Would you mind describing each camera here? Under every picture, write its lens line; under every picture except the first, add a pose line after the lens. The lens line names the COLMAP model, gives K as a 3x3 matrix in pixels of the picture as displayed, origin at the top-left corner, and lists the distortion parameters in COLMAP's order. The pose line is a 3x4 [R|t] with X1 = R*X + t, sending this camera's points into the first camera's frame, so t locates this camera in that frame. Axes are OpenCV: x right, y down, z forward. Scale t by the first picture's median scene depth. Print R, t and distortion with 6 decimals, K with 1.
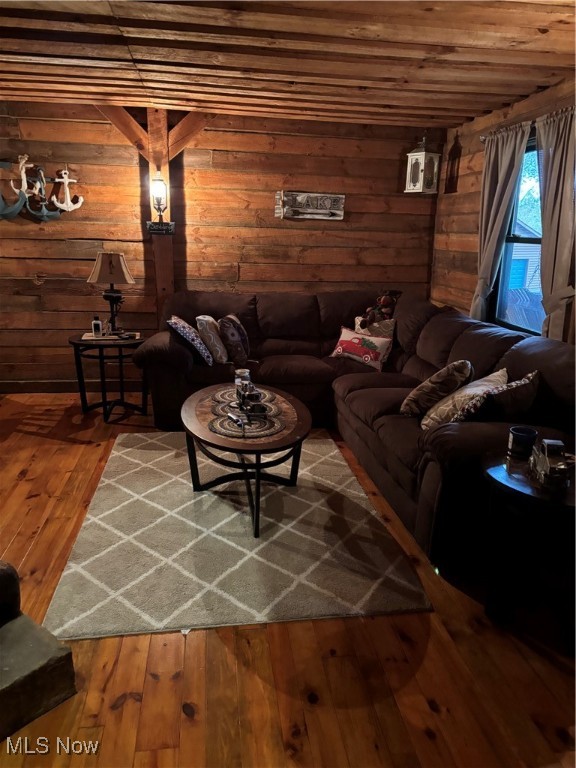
lens RADIAL K [[584.2, 0, 290.1], [0, 584.2, 380.8], [0, 0, 1]] dist [0.049594, -0.016446]
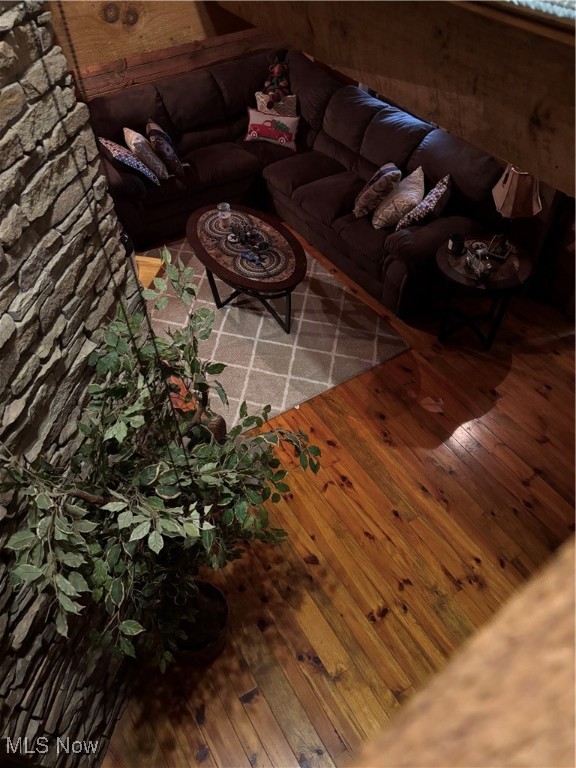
lens RADIAL K [[584.2, 0, 286.2], [0, 584.2, 387.0], [0, 0, 1]] dist [0.049594, -0.016446]
pose [[0.924534, -0.322968, 0.202305, -0.385257], [0.167245, 0.820843, 0.546119, -0.414531], [-0.342440, -0.471072, 0.812912, -0.270431]]
